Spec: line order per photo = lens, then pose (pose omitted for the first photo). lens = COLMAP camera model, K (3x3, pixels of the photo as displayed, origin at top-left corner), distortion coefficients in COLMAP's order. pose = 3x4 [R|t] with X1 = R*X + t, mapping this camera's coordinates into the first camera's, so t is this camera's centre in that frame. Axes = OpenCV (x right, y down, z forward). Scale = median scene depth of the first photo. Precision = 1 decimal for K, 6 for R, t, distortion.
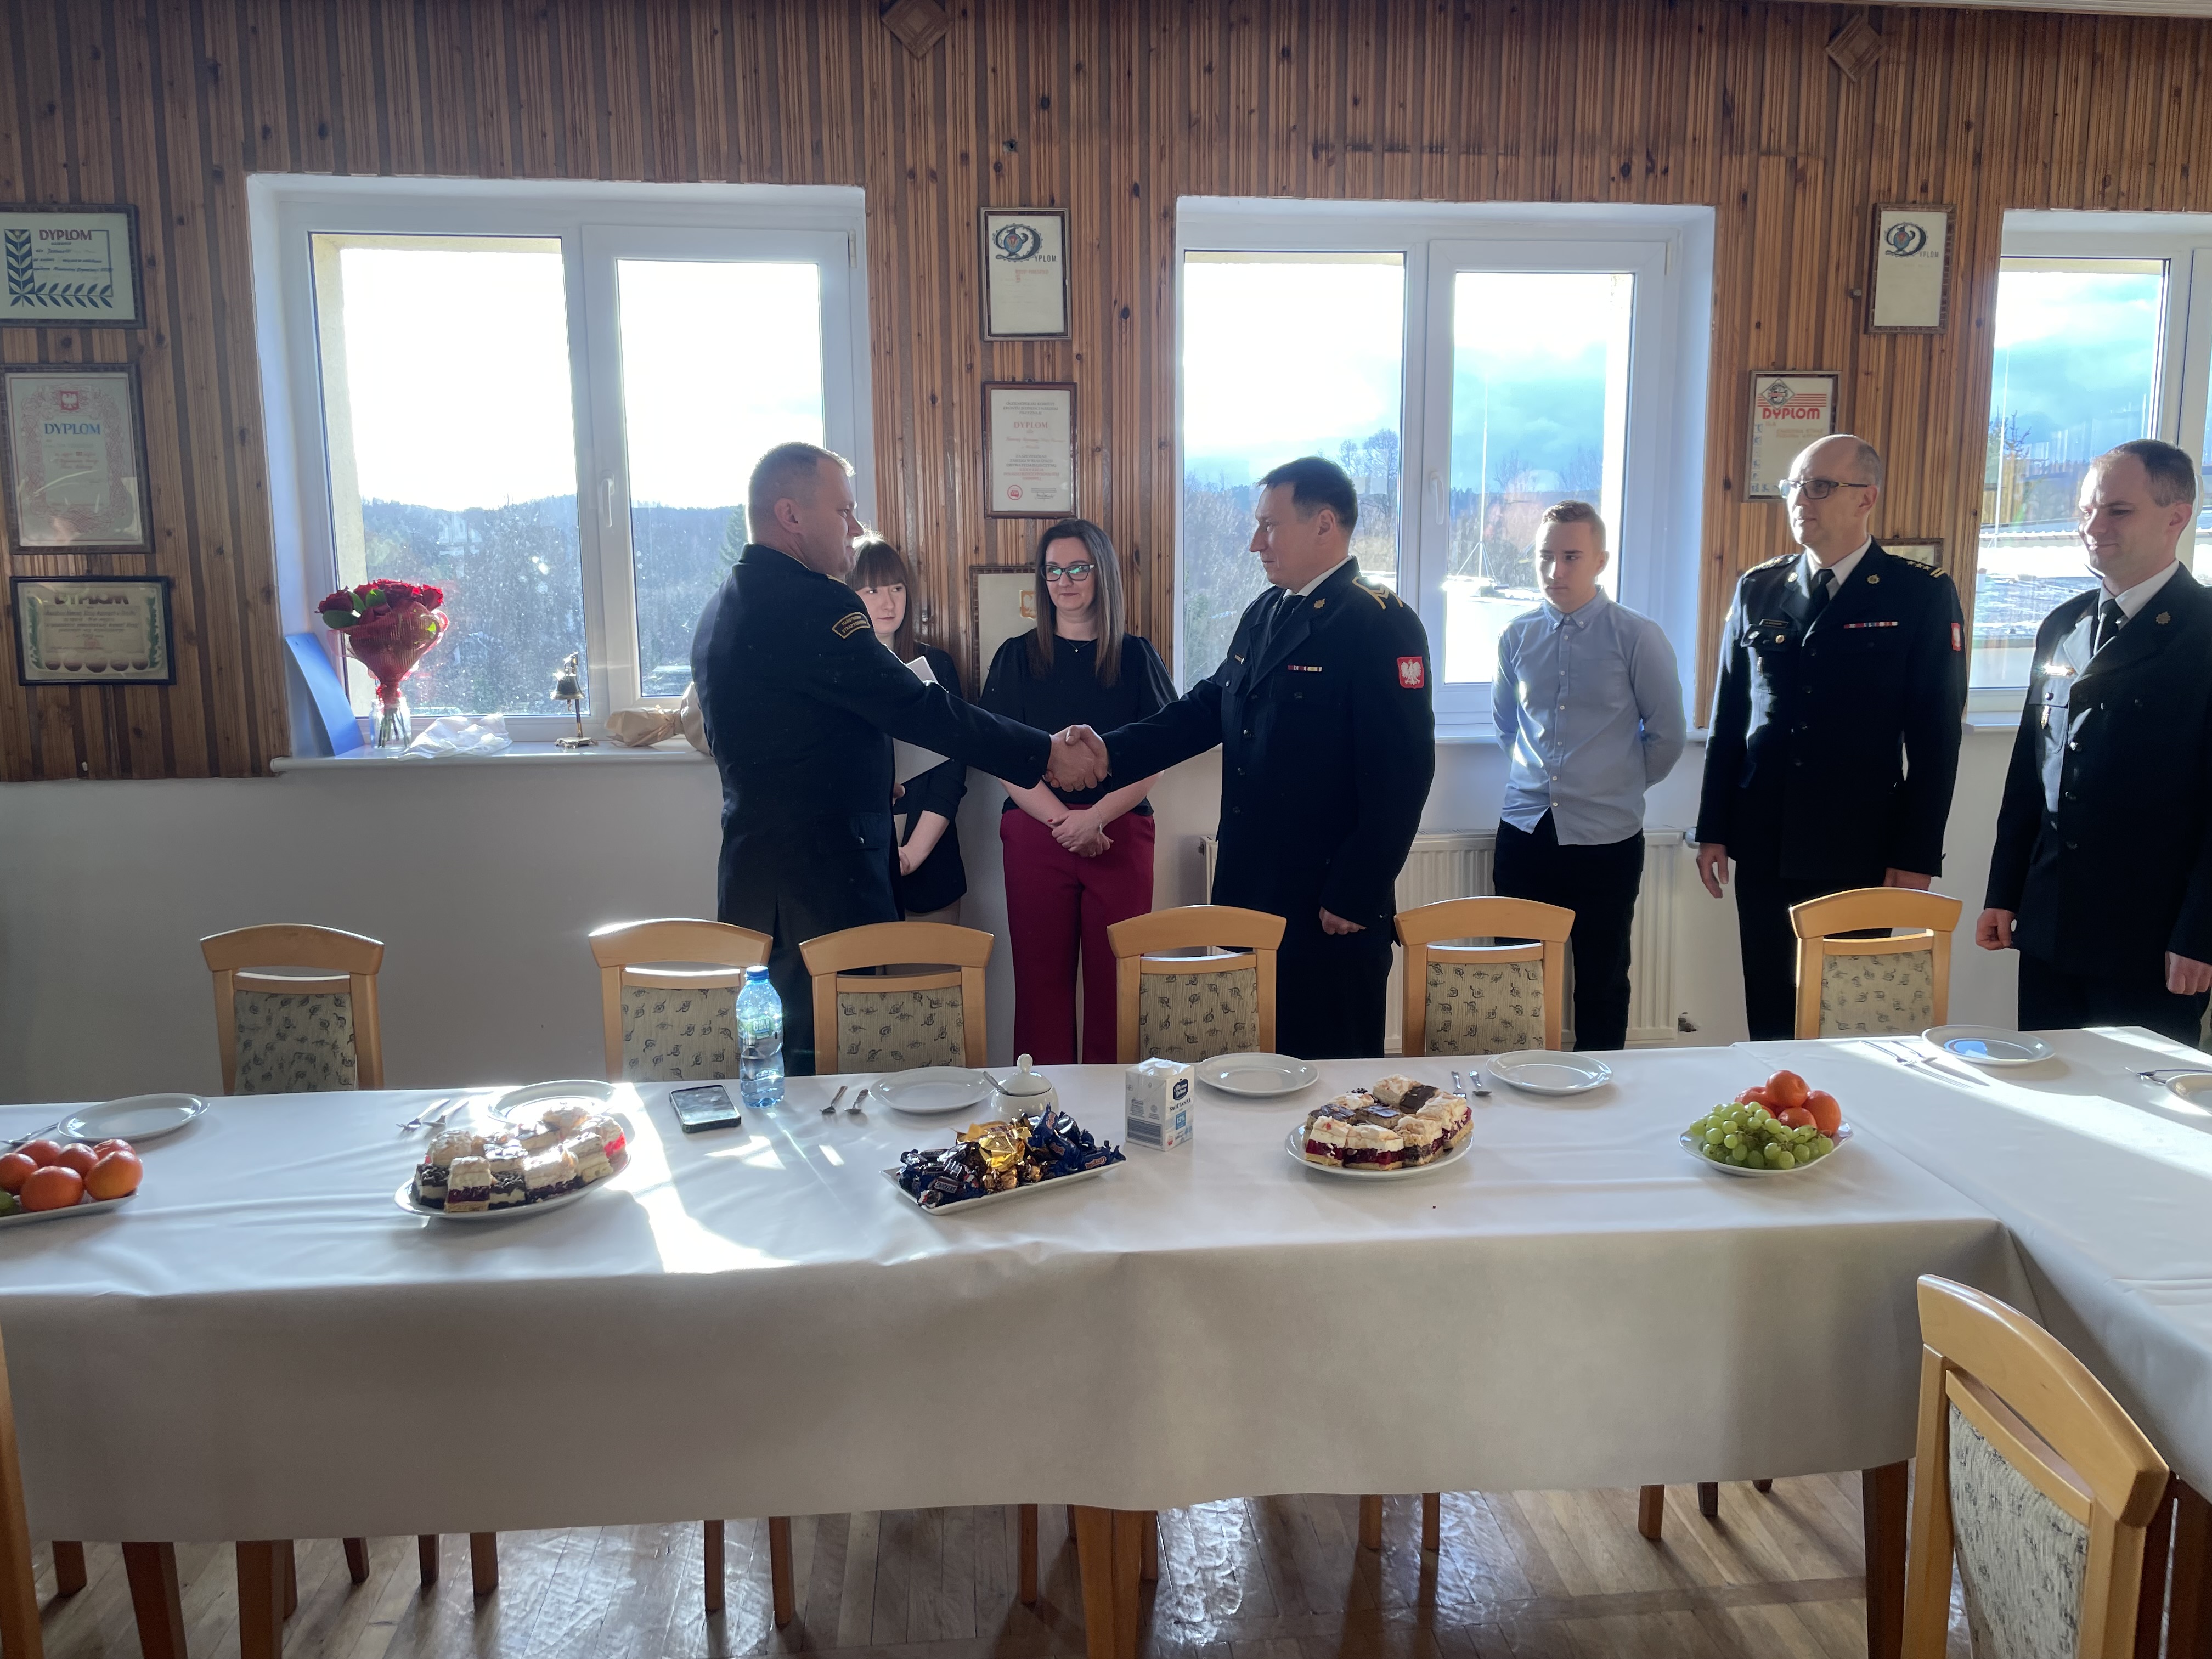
lens RADIAL K [[1689.6, 0, 1133.9], [0, 1689.6, 813.8], [0, 0, 1]] dist [0.103830, -0.141139]
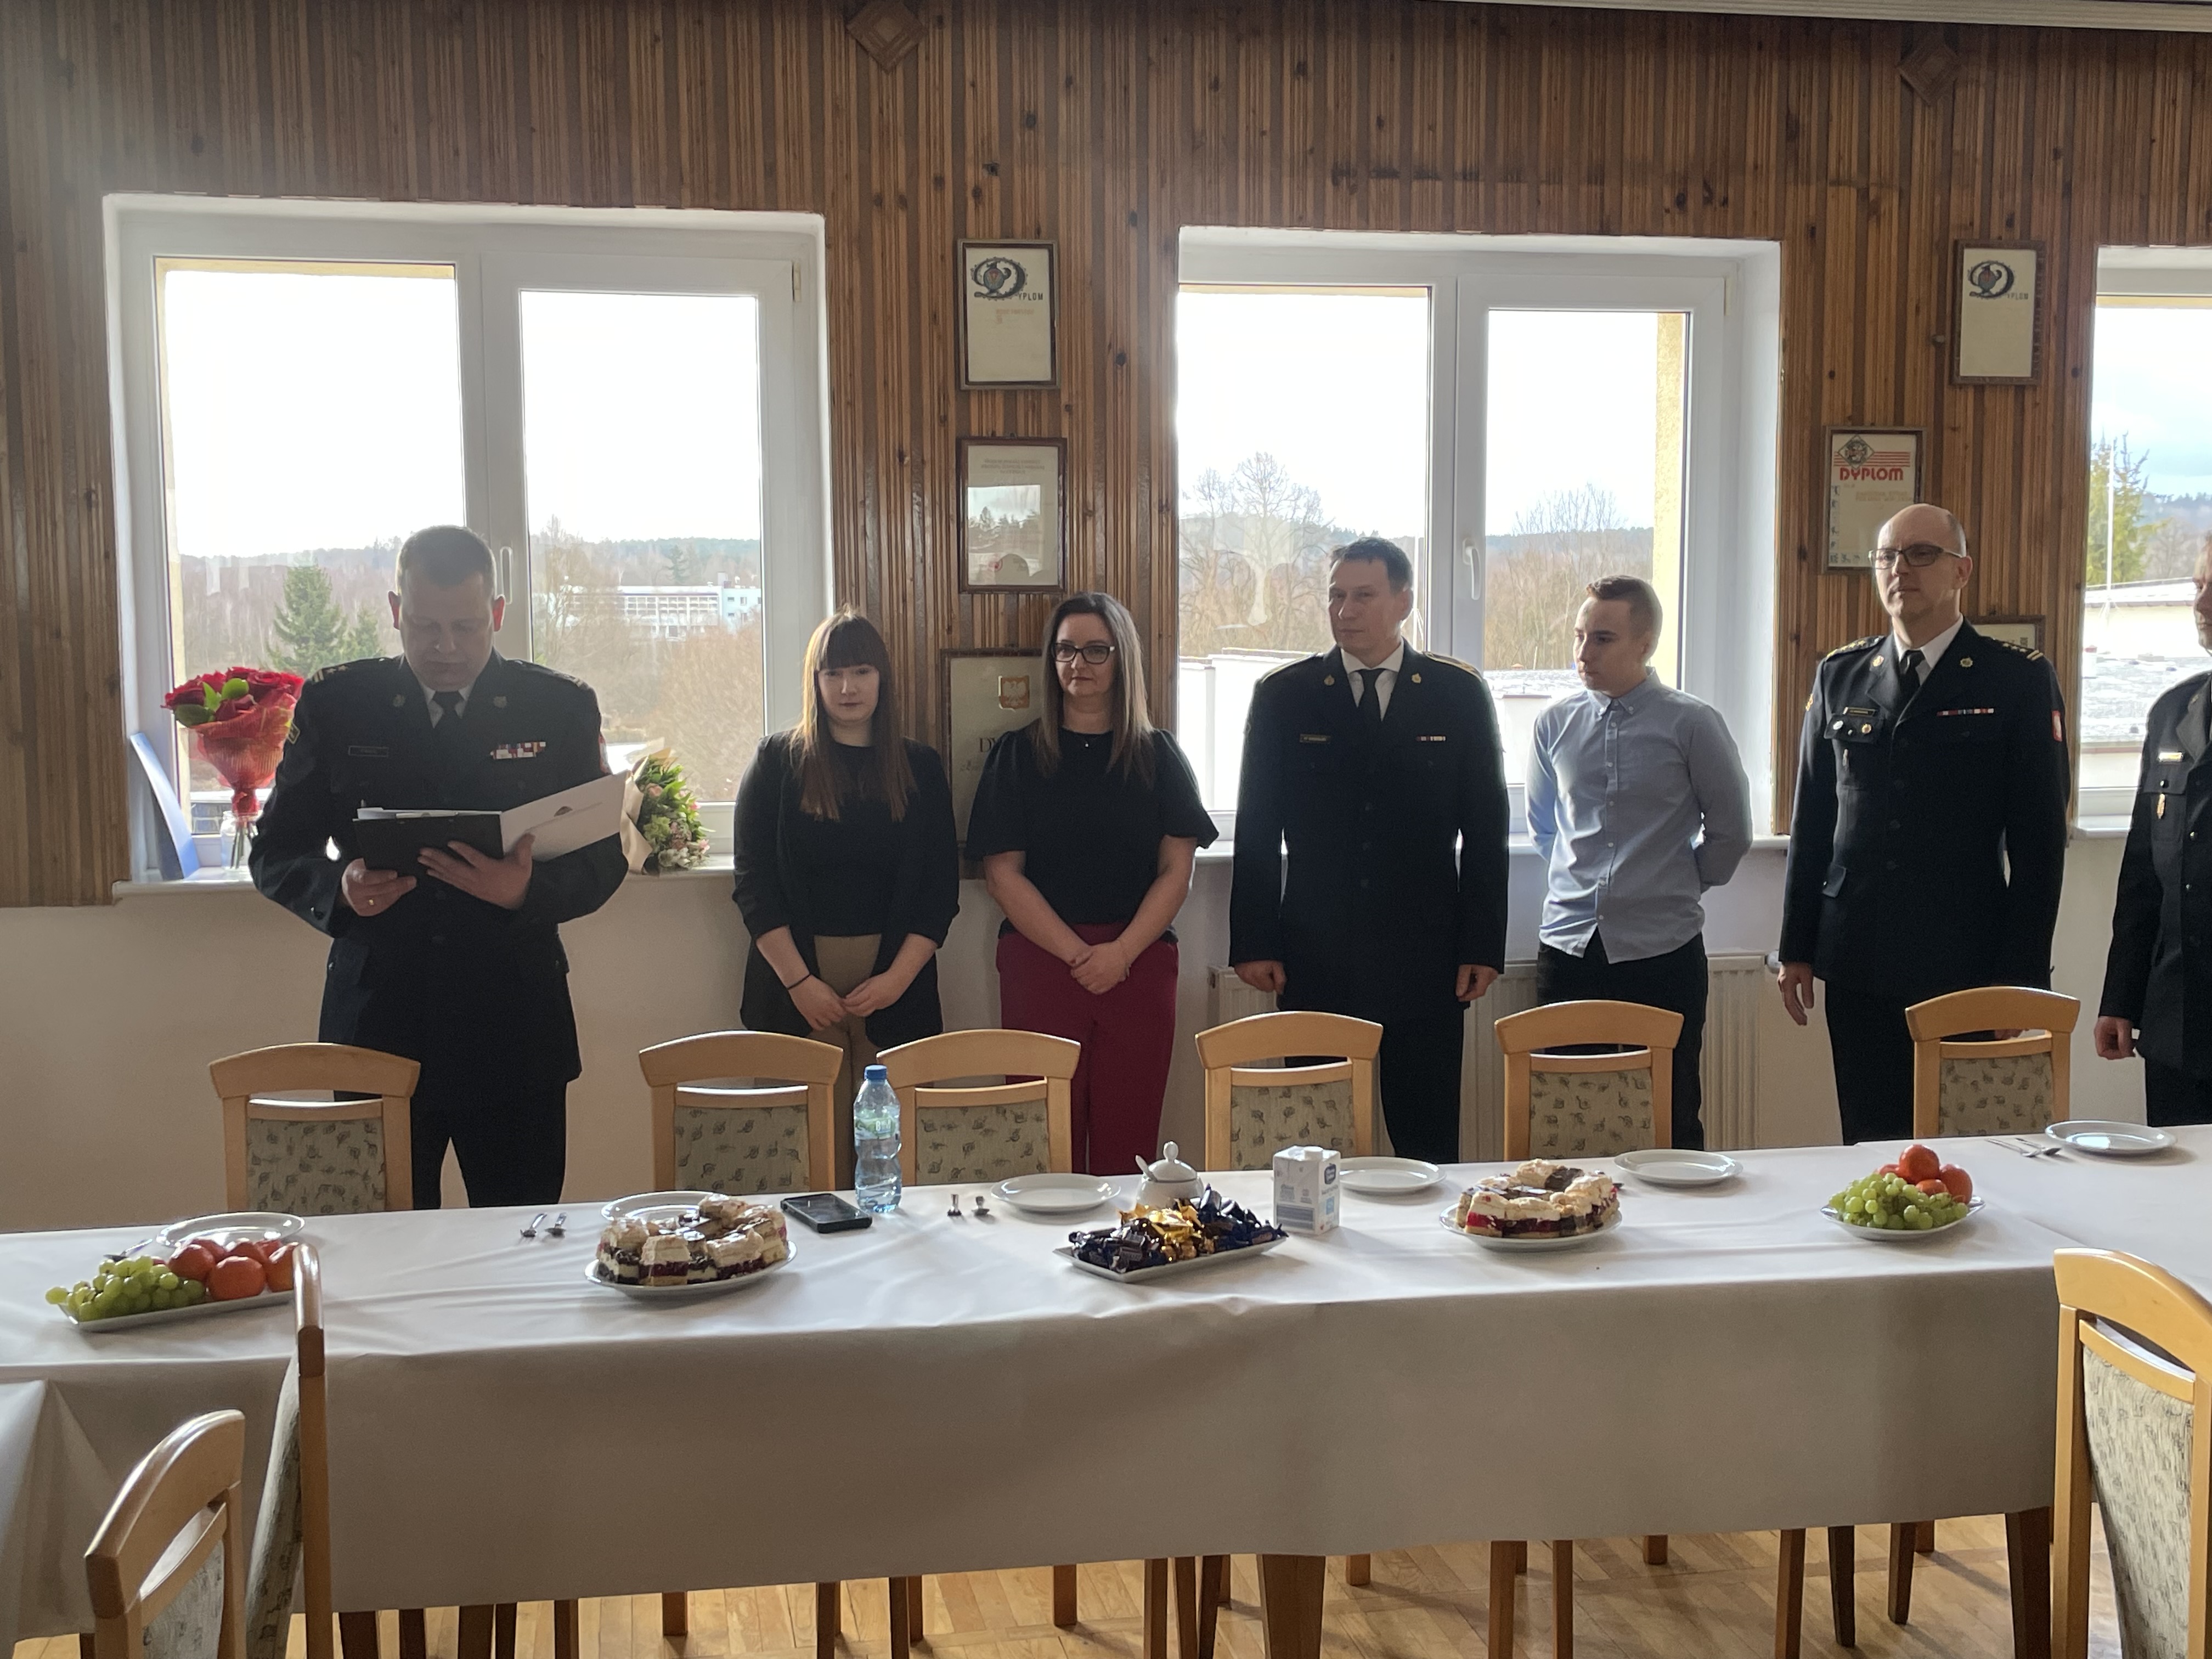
lens RADIAL K [[2479.5, 0, 1111.5], [0, 2479.5, 869.3], [0, 0, 1]] dist [0.140160, -0.285154]
pose [[0.996417, -0.009648, 0.084022, -0.121454], [0.014166, 0.998476, -0.053344, 0.032908], [-0.083380, 0.054343, 0.995035, -0.249201]]
